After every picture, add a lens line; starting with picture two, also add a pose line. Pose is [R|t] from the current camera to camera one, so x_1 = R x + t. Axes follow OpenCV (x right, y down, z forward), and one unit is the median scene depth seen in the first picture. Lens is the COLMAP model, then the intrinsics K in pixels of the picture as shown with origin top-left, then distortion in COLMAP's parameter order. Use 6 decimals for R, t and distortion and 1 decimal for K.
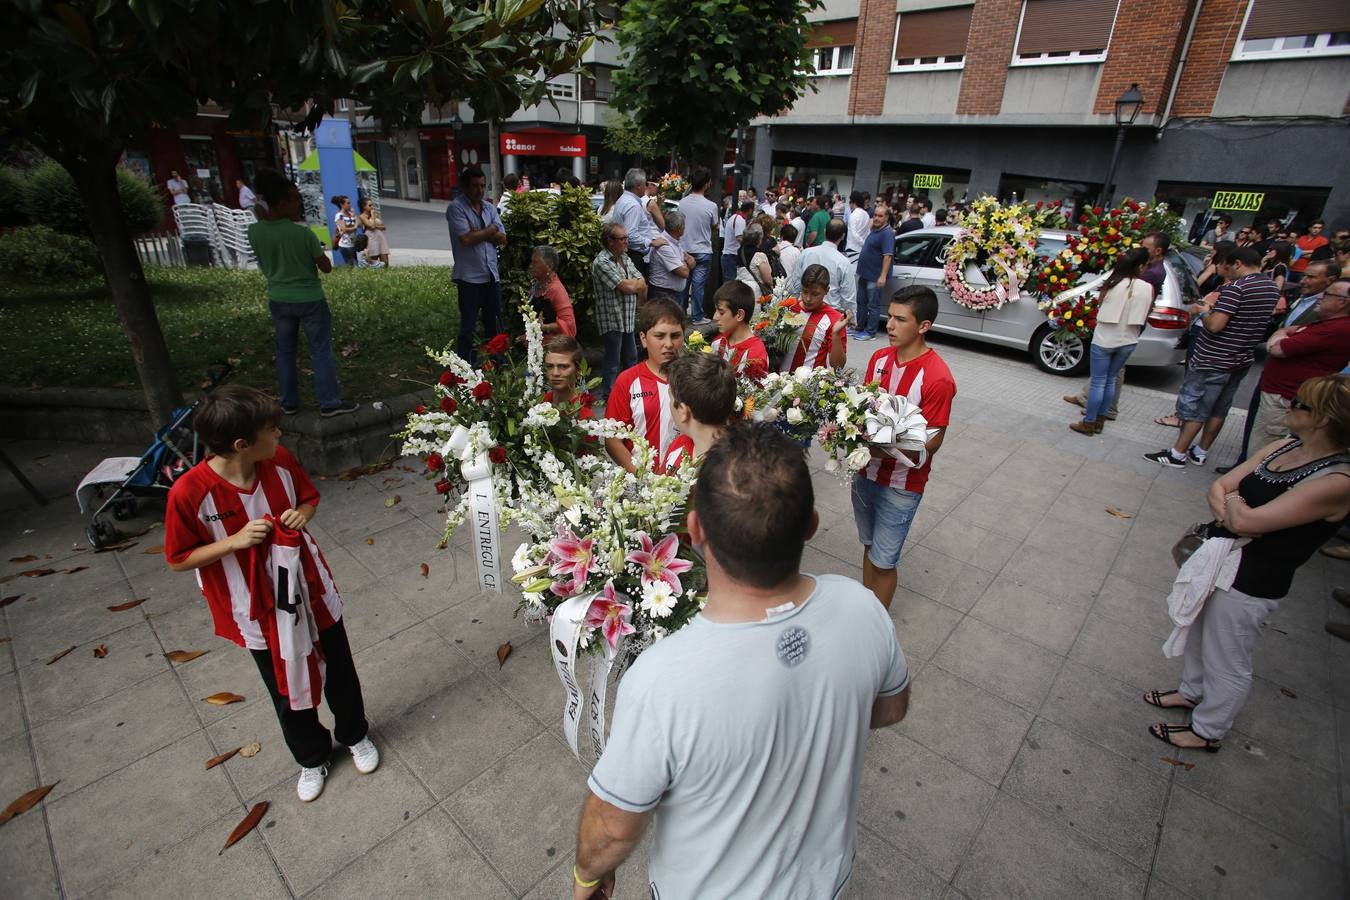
lens RADIAL K [[654.8, 0, 675.0], [0, 654.8, 450.0], [0, 0, 1]] dist [-0.000380, -0.000096]
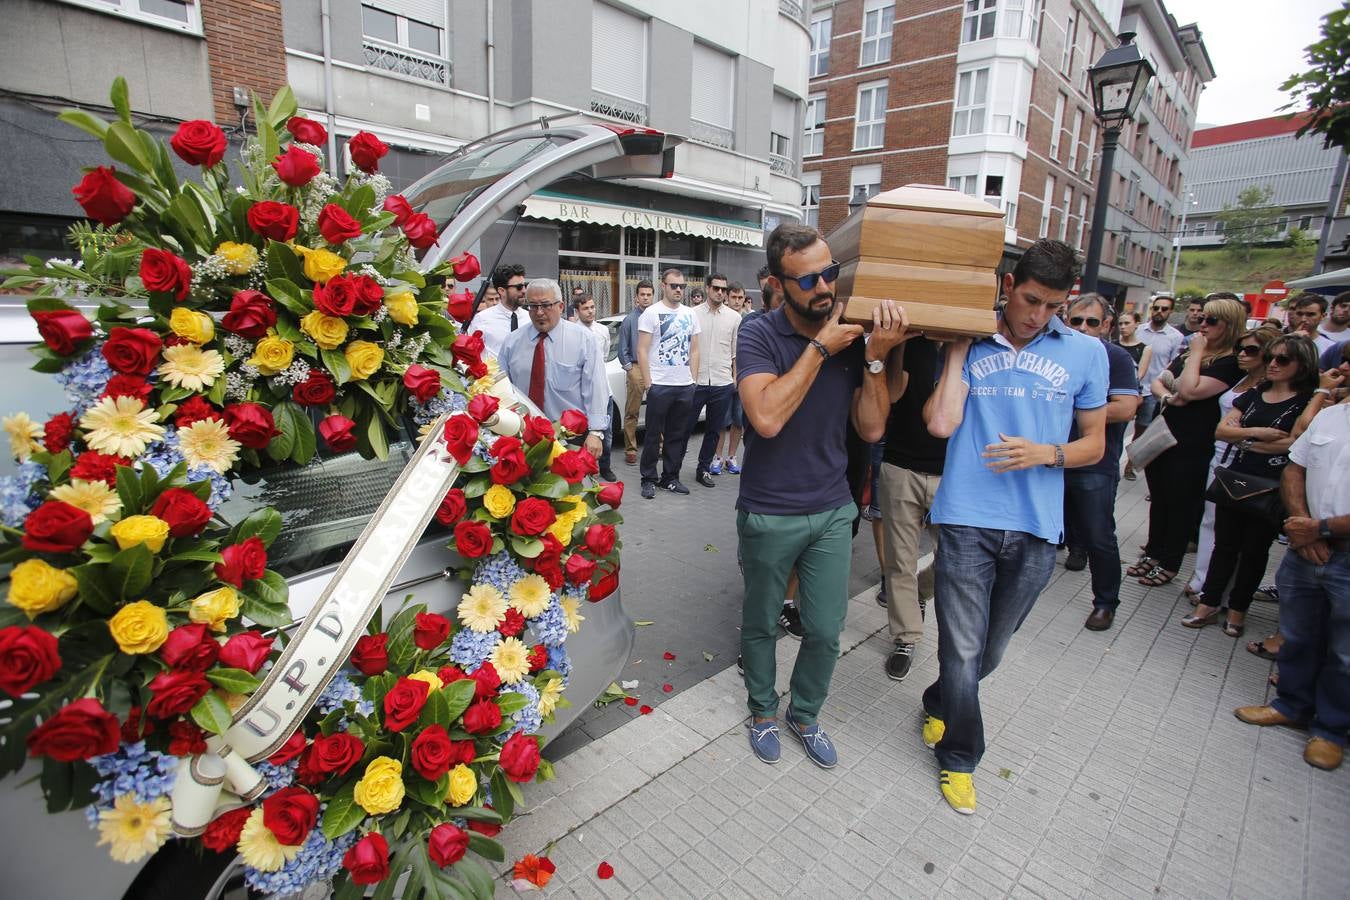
lens RADIAL K [[654.8, 0, 675.0], [0, 654.8, 450.0], [0, 0, 1]] dist [-0.000380, -0.000096]
pose [[0.051725, -0.263976, 0.963141, 0.469011], [0.376630, 0.898373, 0.225997, -0.282914], [-0.924919, 0.351058, 0.145890, 0.872306]]
